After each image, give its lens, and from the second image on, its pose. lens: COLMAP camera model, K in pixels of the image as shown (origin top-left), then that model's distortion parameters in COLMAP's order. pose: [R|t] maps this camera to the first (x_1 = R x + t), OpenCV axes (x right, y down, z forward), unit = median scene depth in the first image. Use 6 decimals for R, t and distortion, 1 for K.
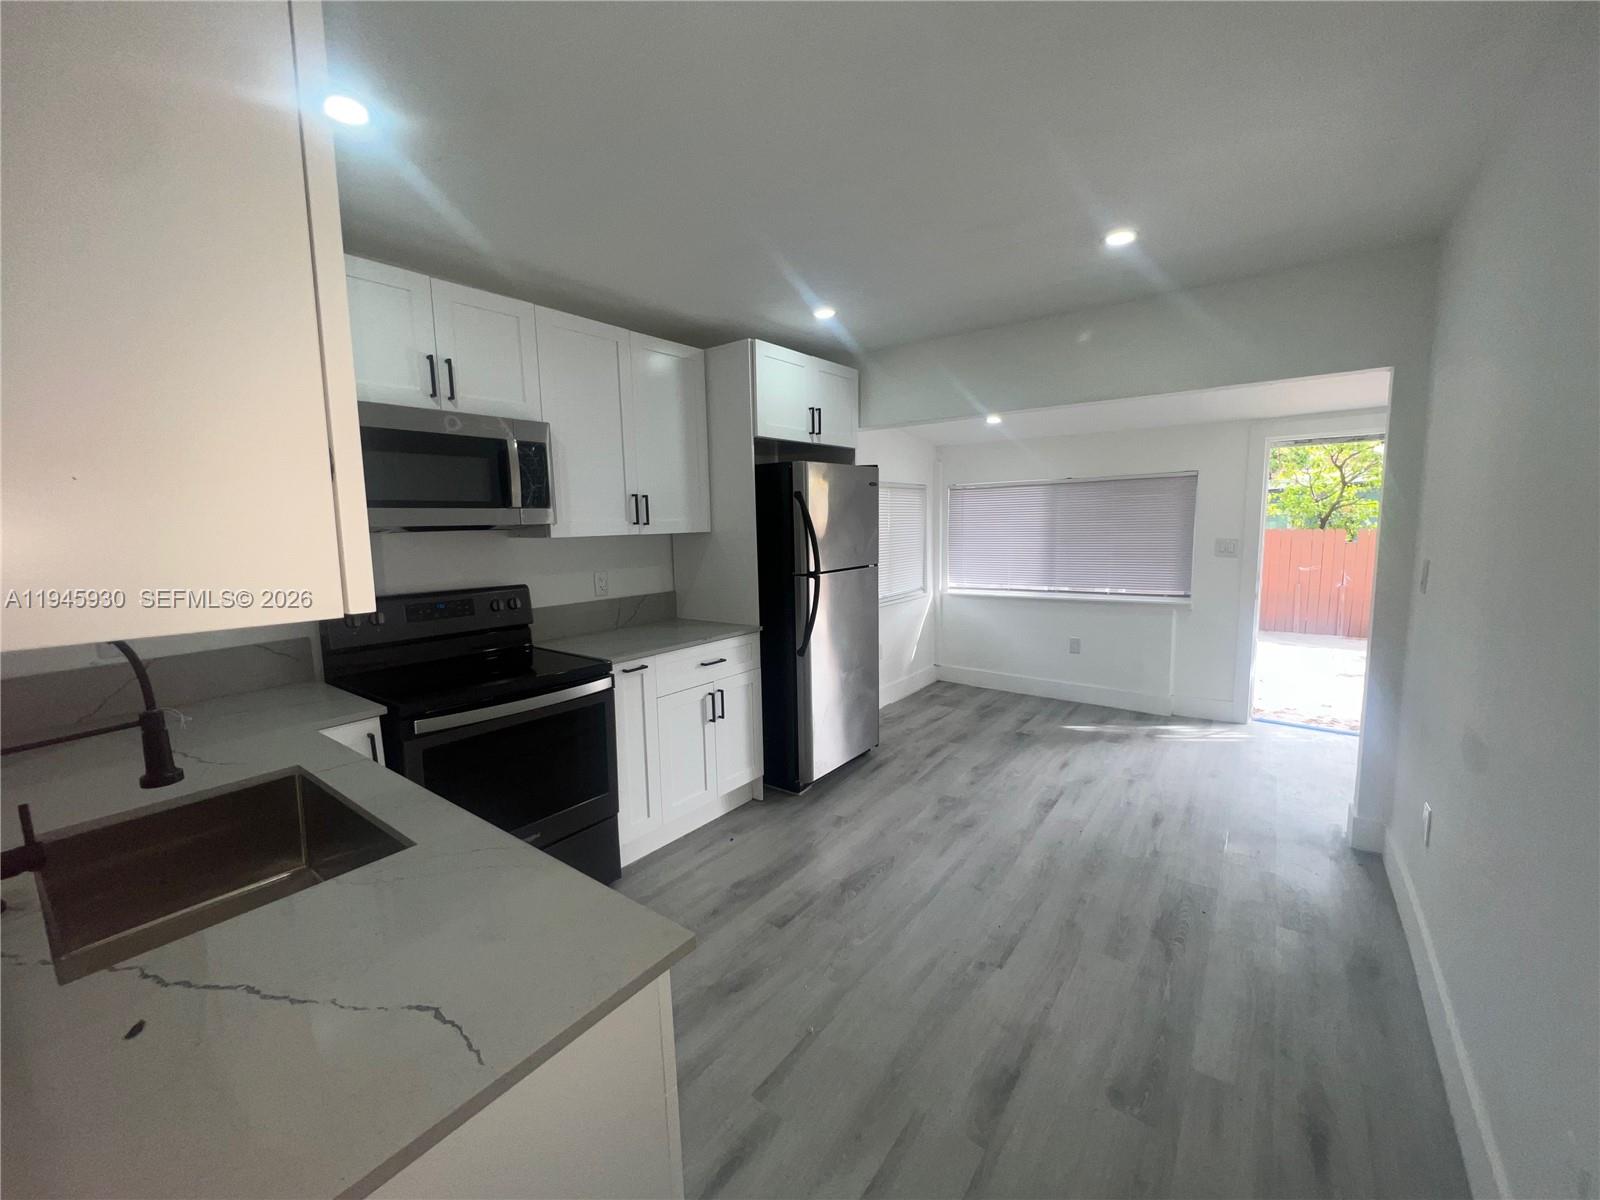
lens RADIAL K [[634.5, 0, 800.0], [0, 634.5, 600.0], [0, 0, 1]] dist [-0.003170, -0.000403]
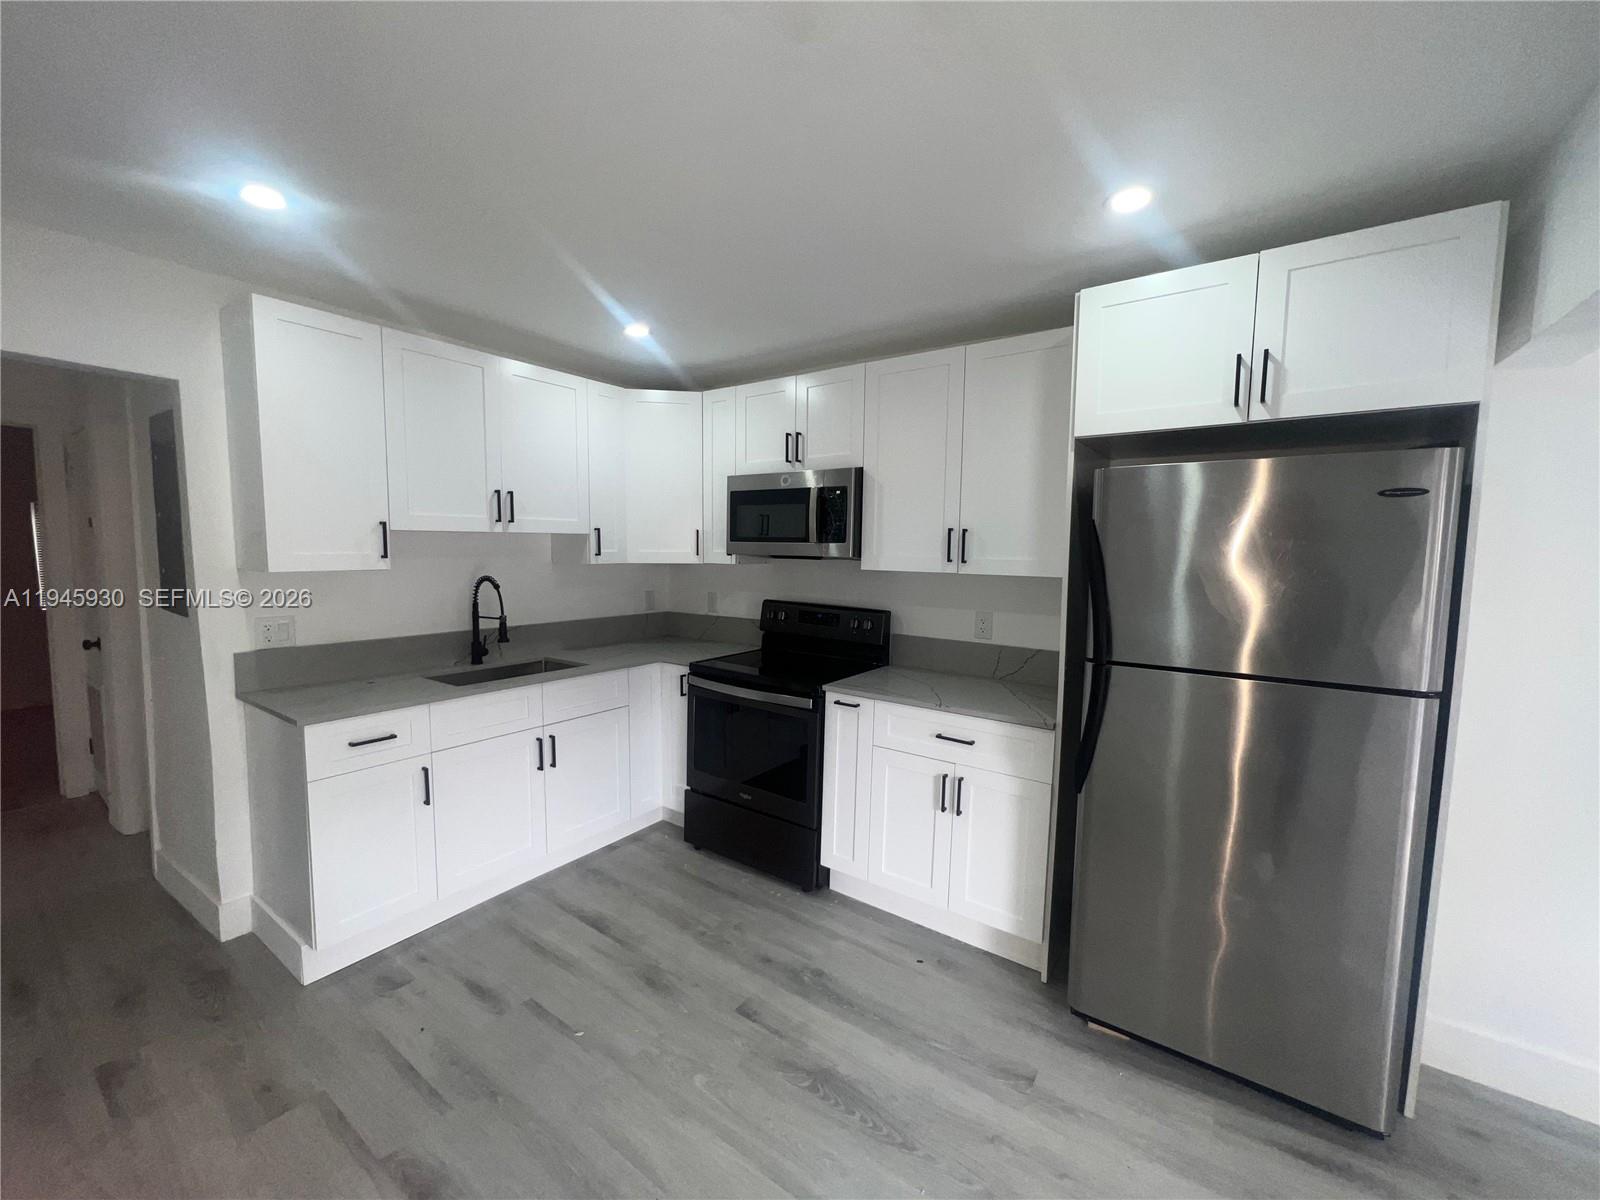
lens RADIAL K [[634.5, 0, 800.0], [0, 634.5, 600.0], [0, 0, 1]] dist [-0.003170, -0.000403]
pose [[0.033849, 0.104211, -0.993979, 0.593161], [-0.143093, 0.984808, 0.098376, -0.116823], [0.989130, 0.138902, 0.048246, 0.710427]]
